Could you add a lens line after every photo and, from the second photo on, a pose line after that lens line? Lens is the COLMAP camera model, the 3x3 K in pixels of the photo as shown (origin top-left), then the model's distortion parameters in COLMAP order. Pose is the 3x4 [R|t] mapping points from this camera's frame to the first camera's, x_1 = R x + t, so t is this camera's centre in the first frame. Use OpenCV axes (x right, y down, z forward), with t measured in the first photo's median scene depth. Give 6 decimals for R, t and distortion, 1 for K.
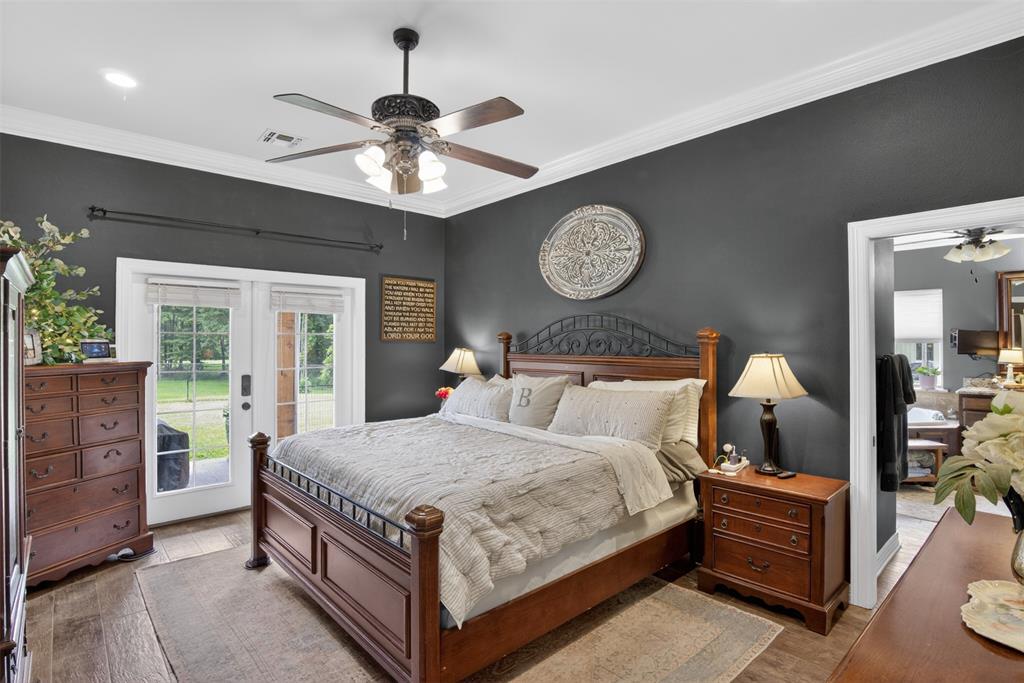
lens RADIAL K [[516.9, 0, 508.0], [0, 516.9, 341.4], [0, 0, 1]] dist [-0.021929, -0.002578]
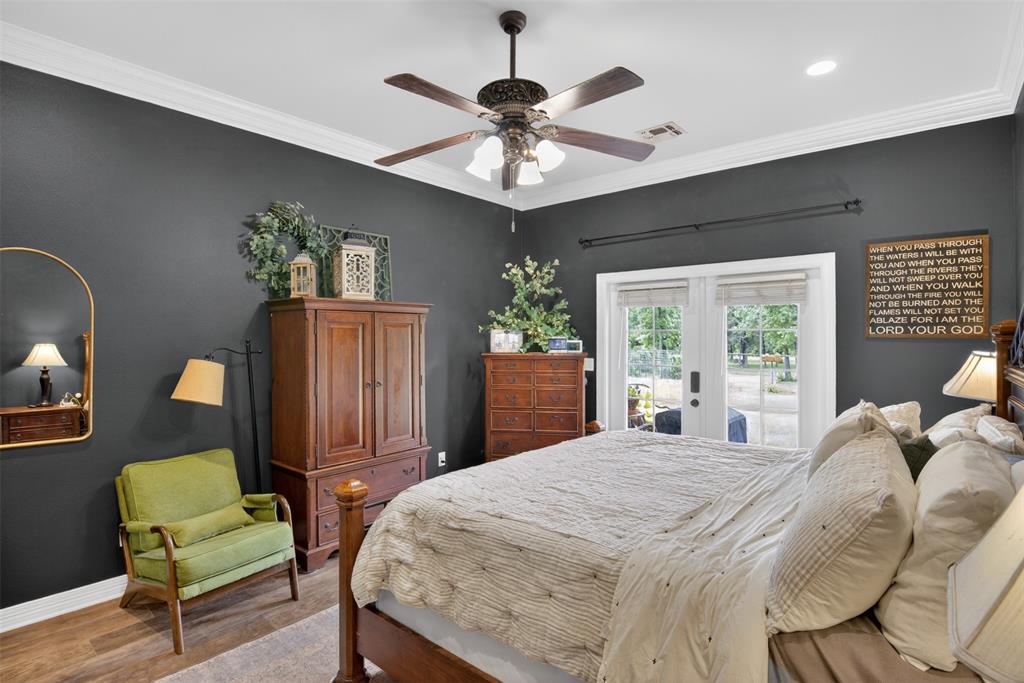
lens RADIAL K [[516.9, 0, 509.7], [0, 516.9, 339.8], [0, 0, 1]] dist [-0.021929, -0.002578]
pose [[0.105841, 0.005383, -0.994369, 0.379553], [-0.000361, 0.999985, 0.005375, -0.001906], [0.994383, -0.000210, 0.105841, 0.452263]]
